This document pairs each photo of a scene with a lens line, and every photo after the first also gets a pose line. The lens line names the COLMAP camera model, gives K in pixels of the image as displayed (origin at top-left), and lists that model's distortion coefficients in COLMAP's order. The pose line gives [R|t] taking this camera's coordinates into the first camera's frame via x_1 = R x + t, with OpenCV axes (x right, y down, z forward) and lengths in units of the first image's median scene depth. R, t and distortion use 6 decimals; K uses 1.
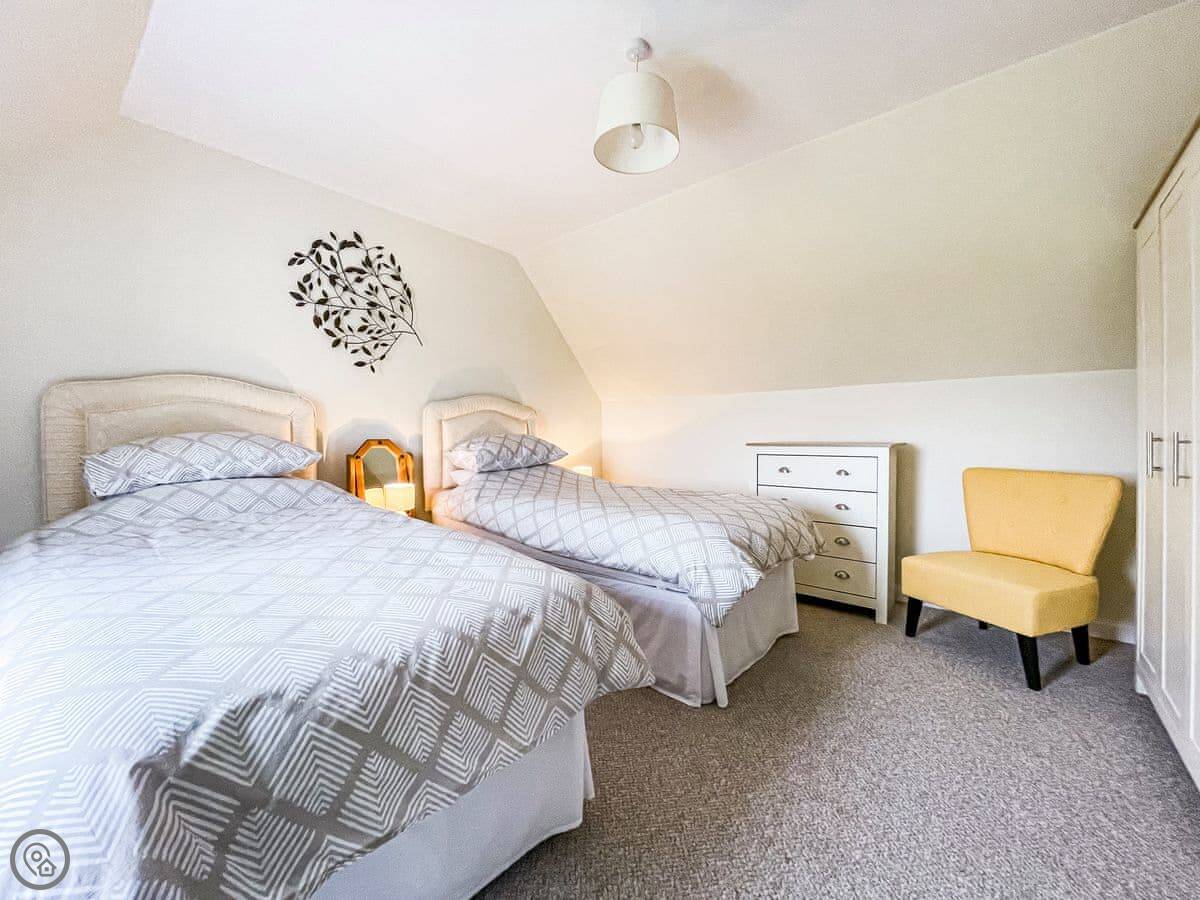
lens RADIAL K [[496.4, 0, 604.4], [0, 496.4, 442.5], [0, 0, 1]] dist [-0.002115, -0.000047]
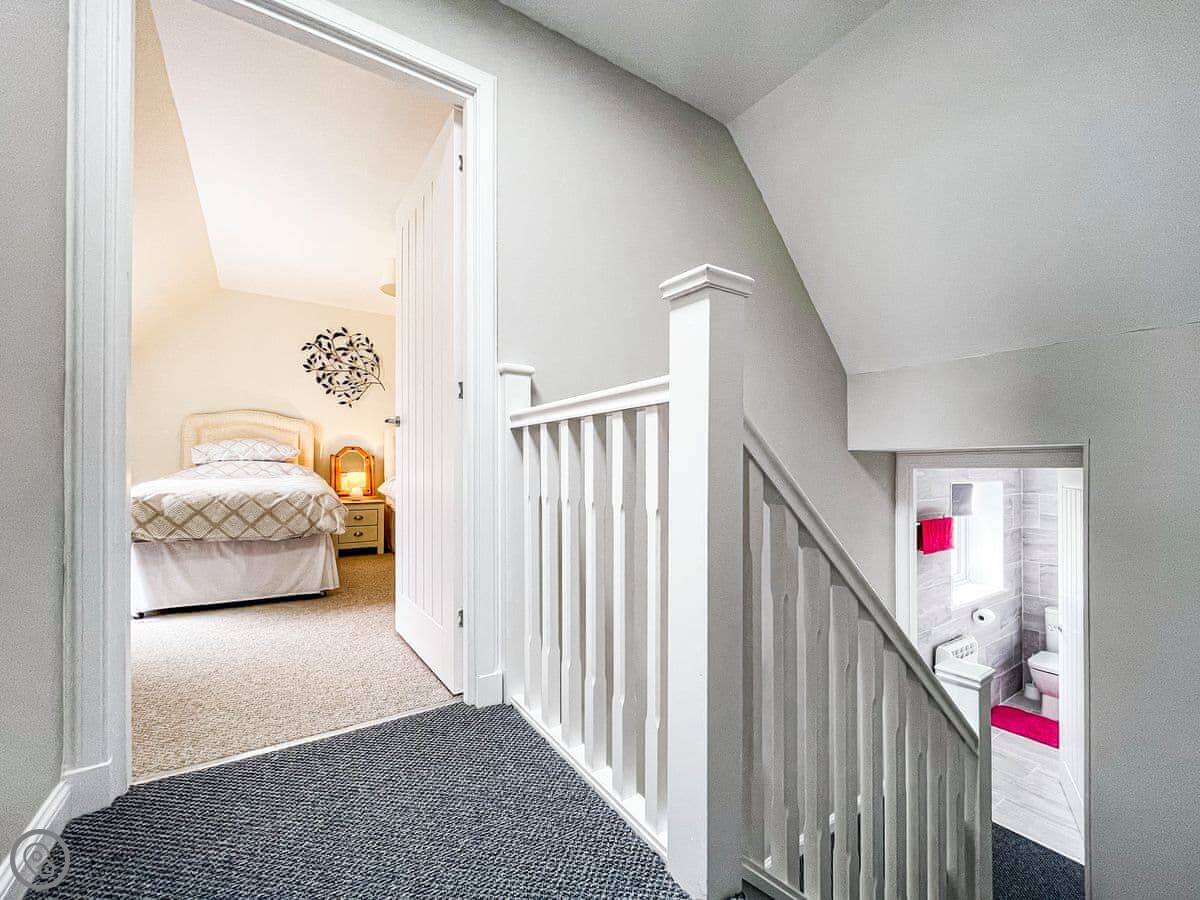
lens RADIAL K [[496.4, 0, 598.6], [0, 496.4, 459.5], [0, 0, 1]] dist [-0.002115, -0.000047]
pose [[0.963823, 0.002155, -0.266533, 0.835027], [-0.011256, 0.999404, -0.032621, 0.085722], [0.266304, 0.034441, 0.963273, -0.423369]]
